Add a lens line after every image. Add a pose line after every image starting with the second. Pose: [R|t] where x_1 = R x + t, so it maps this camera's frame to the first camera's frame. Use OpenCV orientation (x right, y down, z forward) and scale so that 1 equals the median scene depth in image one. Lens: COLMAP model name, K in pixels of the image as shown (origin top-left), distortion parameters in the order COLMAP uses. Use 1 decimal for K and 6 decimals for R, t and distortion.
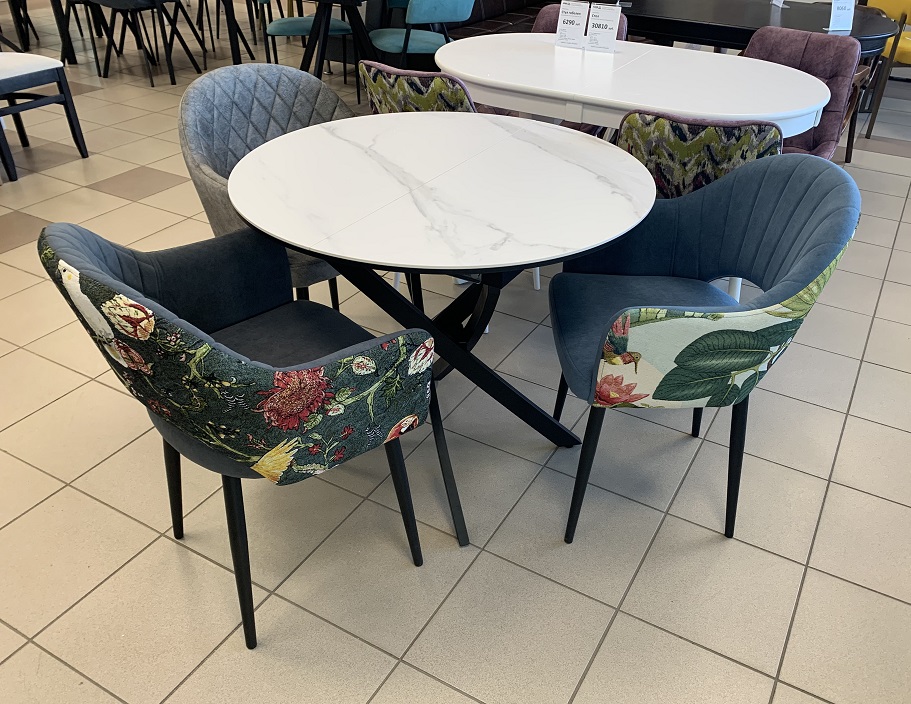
lens RADIAL K [[764.7, 0, 485.5], [0, 764.7, 375.5], [0, 0, 1]] dist [0.005677, 0.001207]
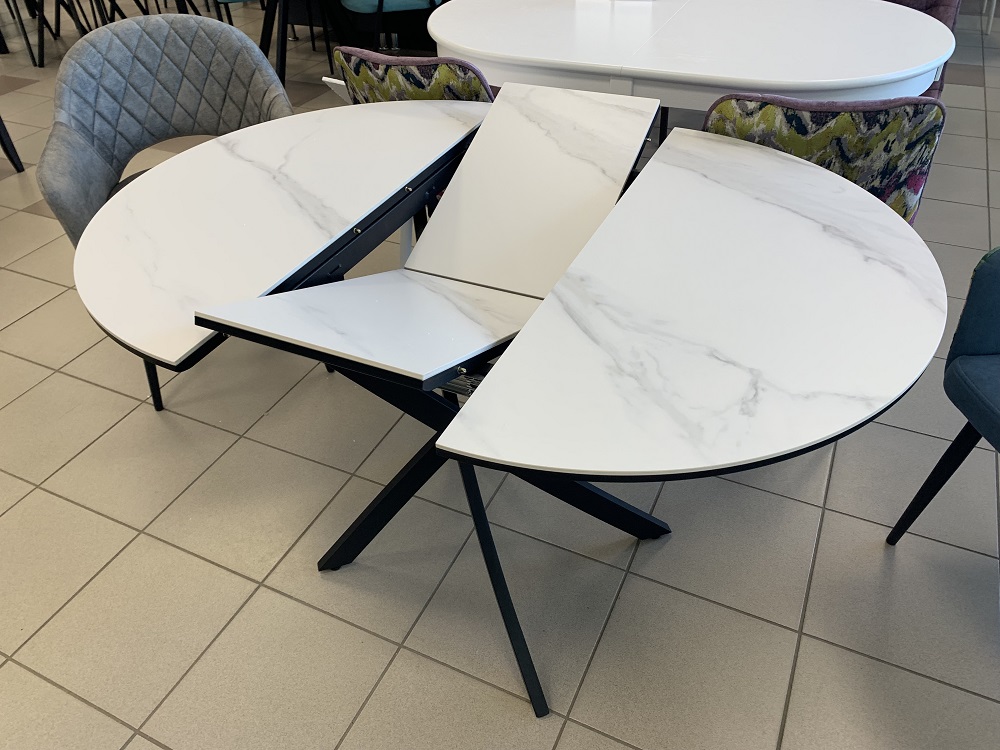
lens RADIAL K [[765.7, 0, 482.5], [0, 765.7, 370.1], [0, 0, 1]] dist [0.009355, -0.003874]
pose [[0.996390, -0.084826, -0.003248, -0.046932], [0.084860, 0.994334, 0.064014, -0.140695], [-0.002201, -0.064059, 0.997944, 0.243397]]
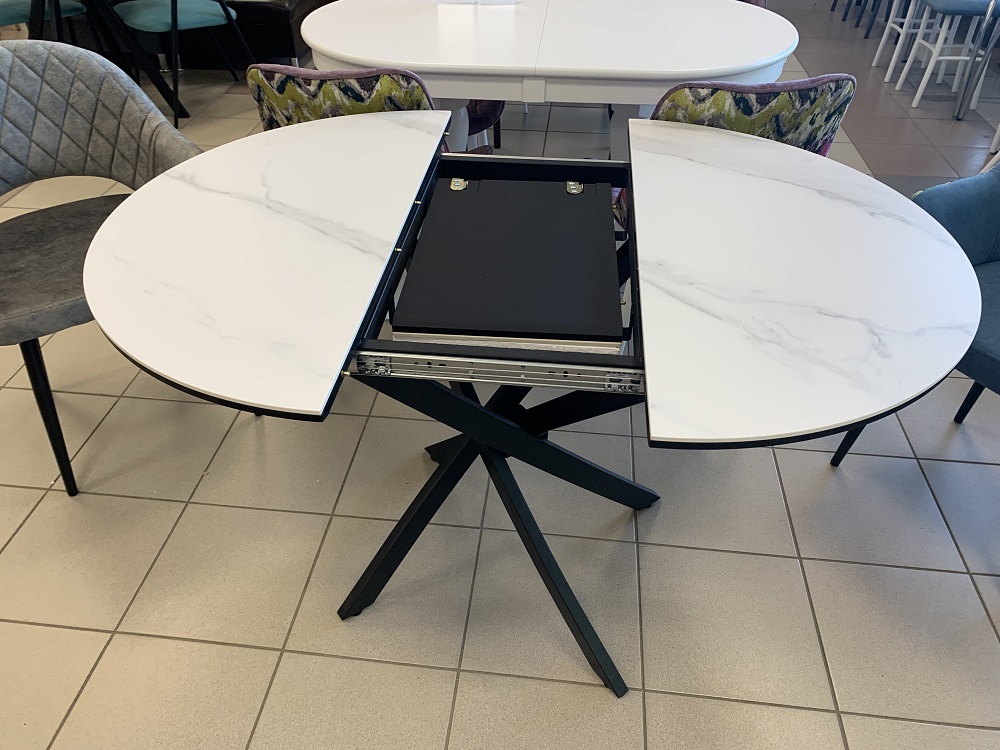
lens RADIAL K [[767.3, 0, 481.5], [0, 767.3, 377.2], [0, 0, 1]] dist [0.007578, 0.000195]
pose [[0.927163, -0.257356, 0.272280, -0.247247], [0.237139, 0.965750, 0.105315, -0.170900], [-0.290058, -0.033076, 0.956437, 0.276659]]
